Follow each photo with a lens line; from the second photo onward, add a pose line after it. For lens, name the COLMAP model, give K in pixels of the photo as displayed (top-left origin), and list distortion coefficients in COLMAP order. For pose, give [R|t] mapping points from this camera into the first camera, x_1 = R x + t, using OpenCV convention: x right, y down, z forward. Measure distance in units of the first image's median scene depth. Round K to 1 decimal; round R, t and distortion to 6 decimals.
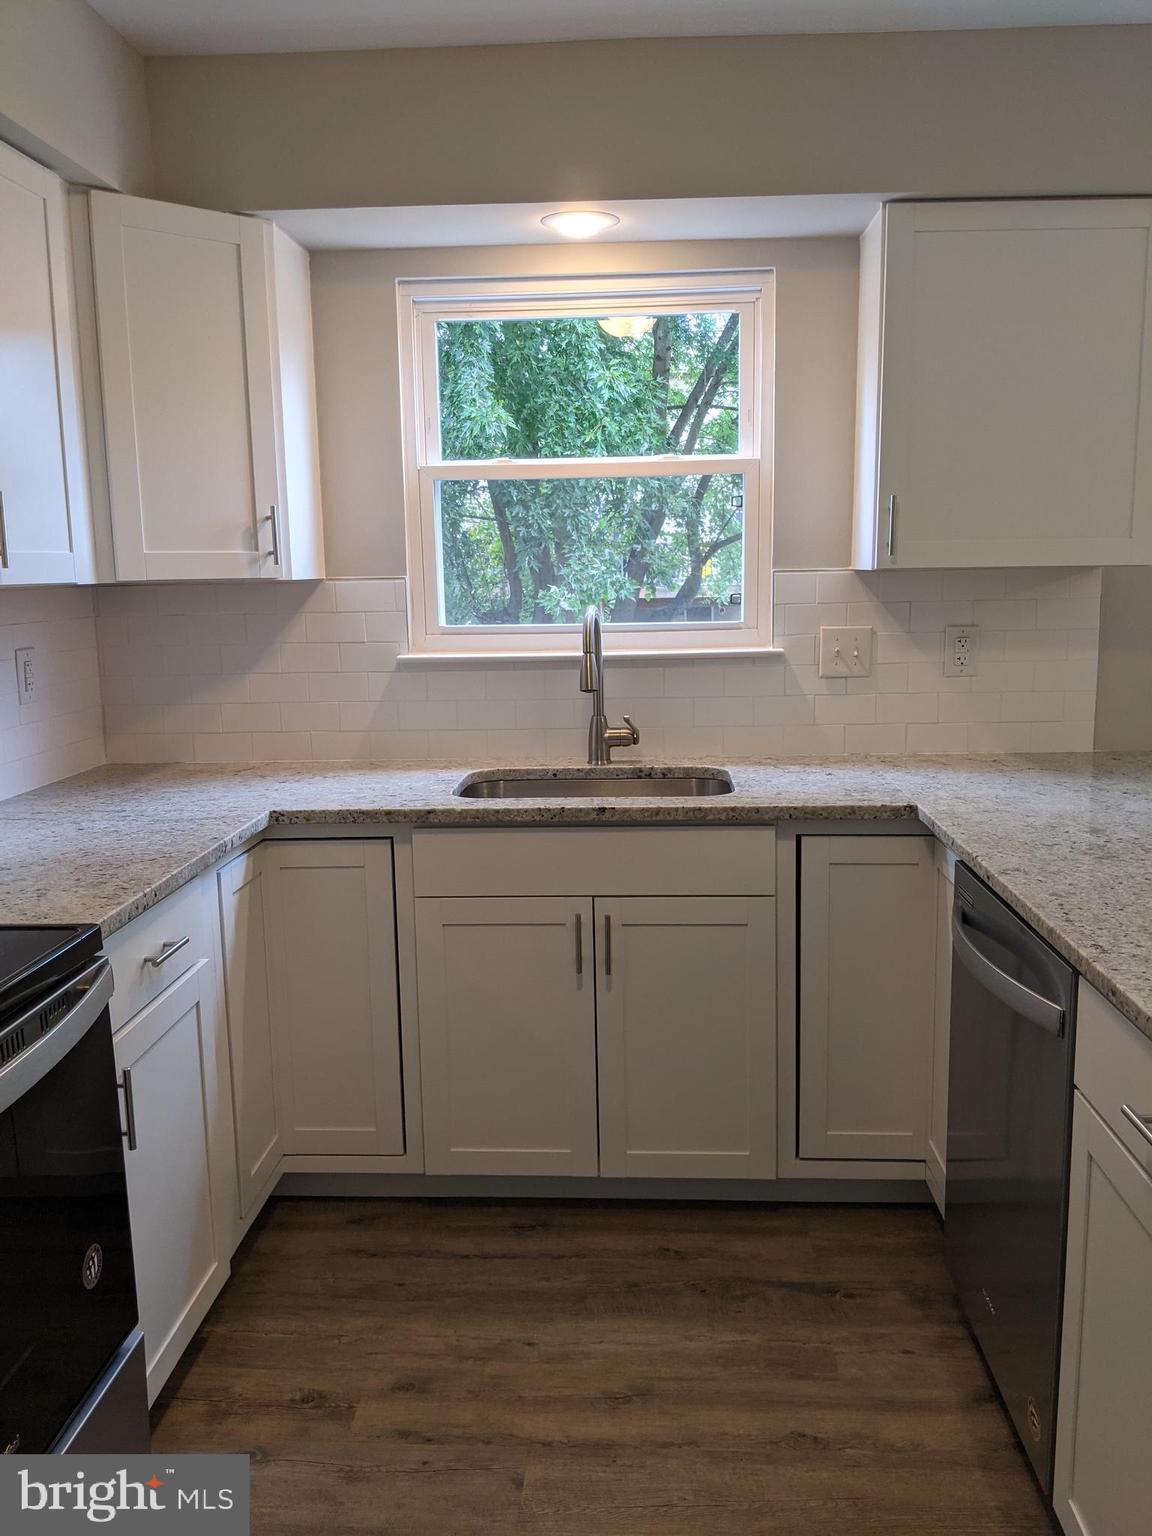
lens RADIAL K [[1231.4, 0, 548.8], [0, 1231.4, 768.6], [0, 0, 1]] dist [0.073940, -0.126858]
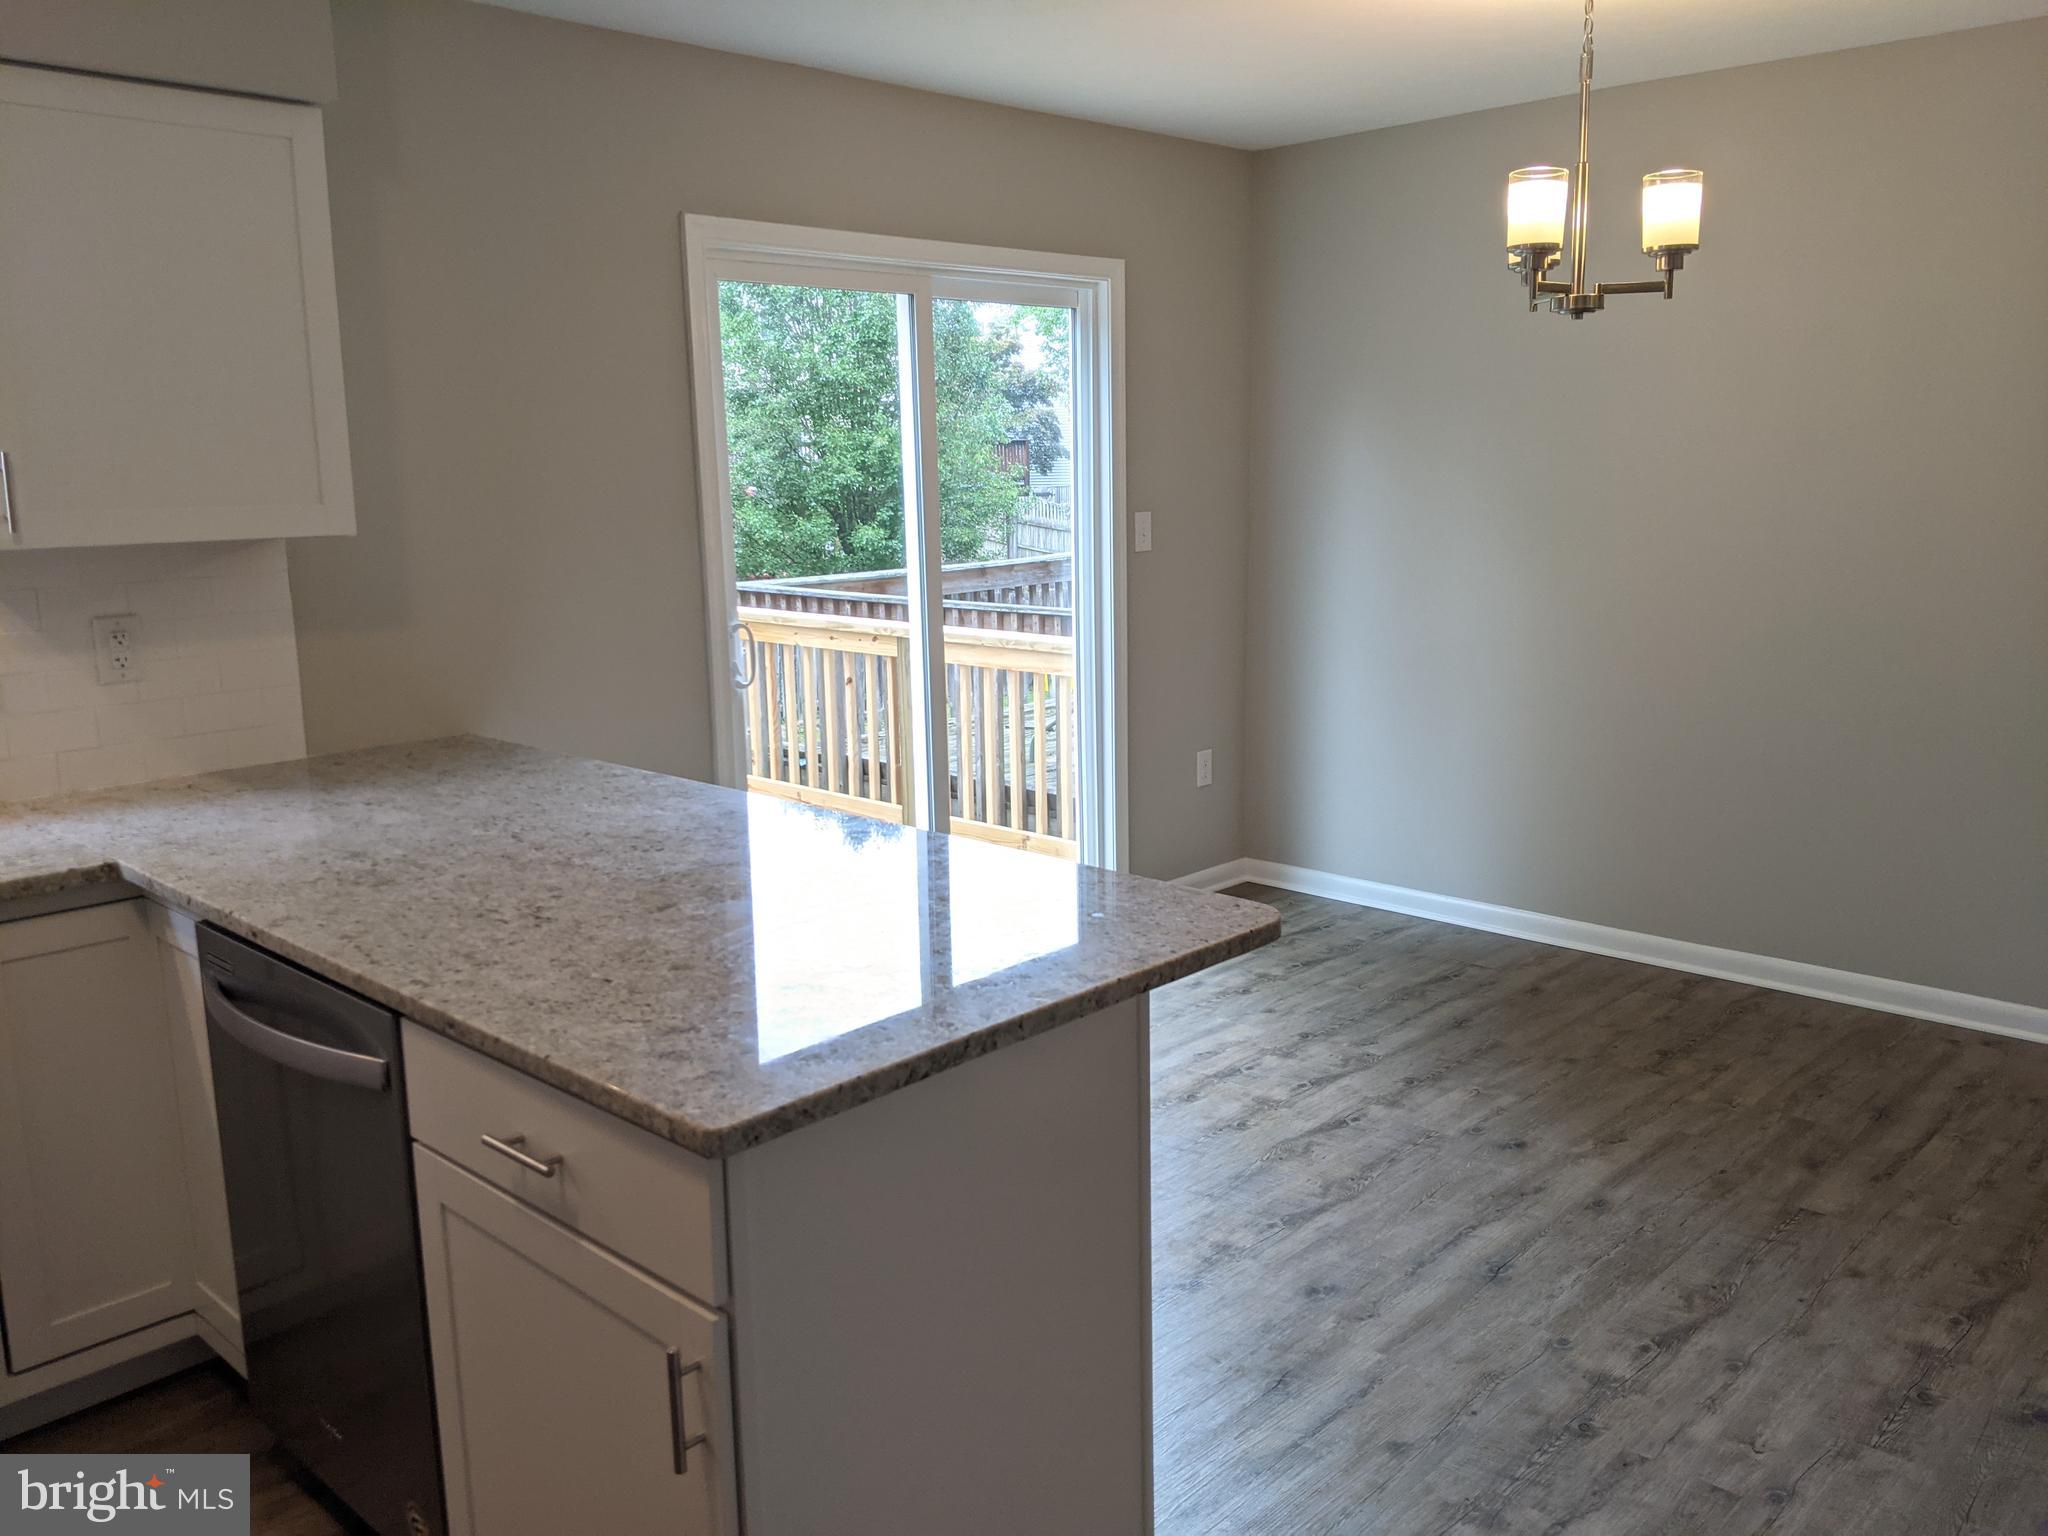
lens RADIAL K [[1641.8, 0, 1038.8], [0, 1641.8, 767.6], [0, 0, 1]] dist [0.073940, -0.126858]
pose [[0.635111, -0.136570, 0.760252, -0.111635], [0.130820, 0.989045, 0.068383, -0.023720], [-0.761262, 0.056026, 0.646019, -0.095075]]
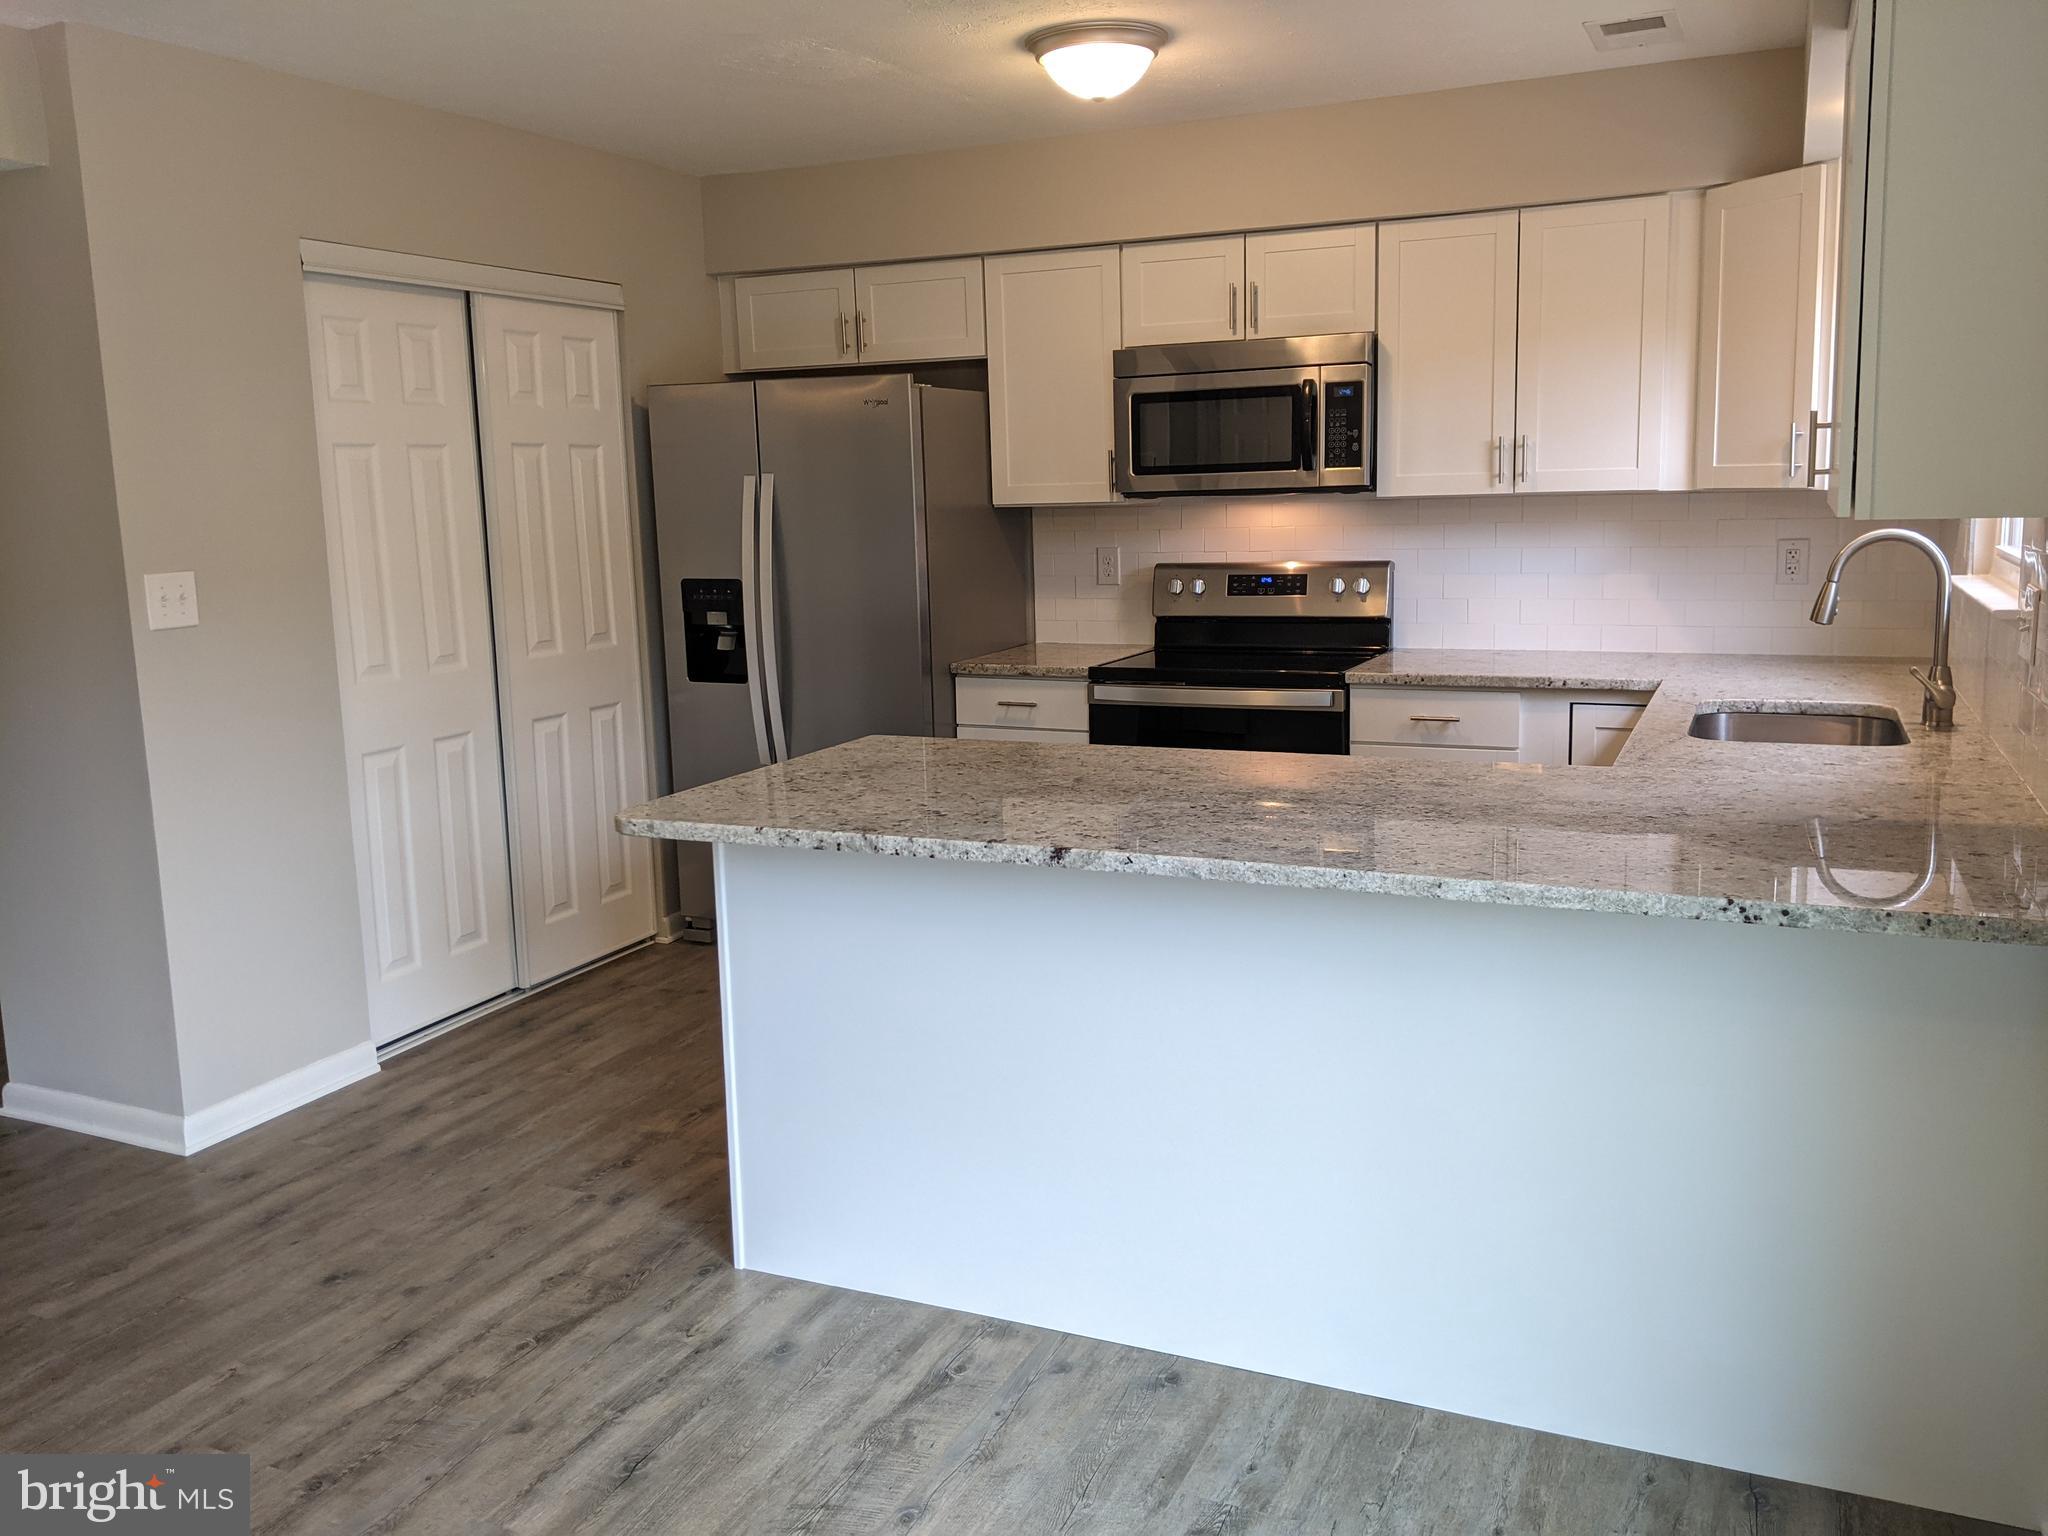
lens RADIAL K [[1641.8, 0, 1032.7], [0, 1641.8, 760.0], [0, 0, 1]] dist [0.073940, -0.126858]
pose [[-0.331633, 0.186318, -0.924827, 1.579342], [-0.121796, 0.963644, 0.237813, -0.212367], [0.935513, 0.191507, -0.296883, 0.955088]]
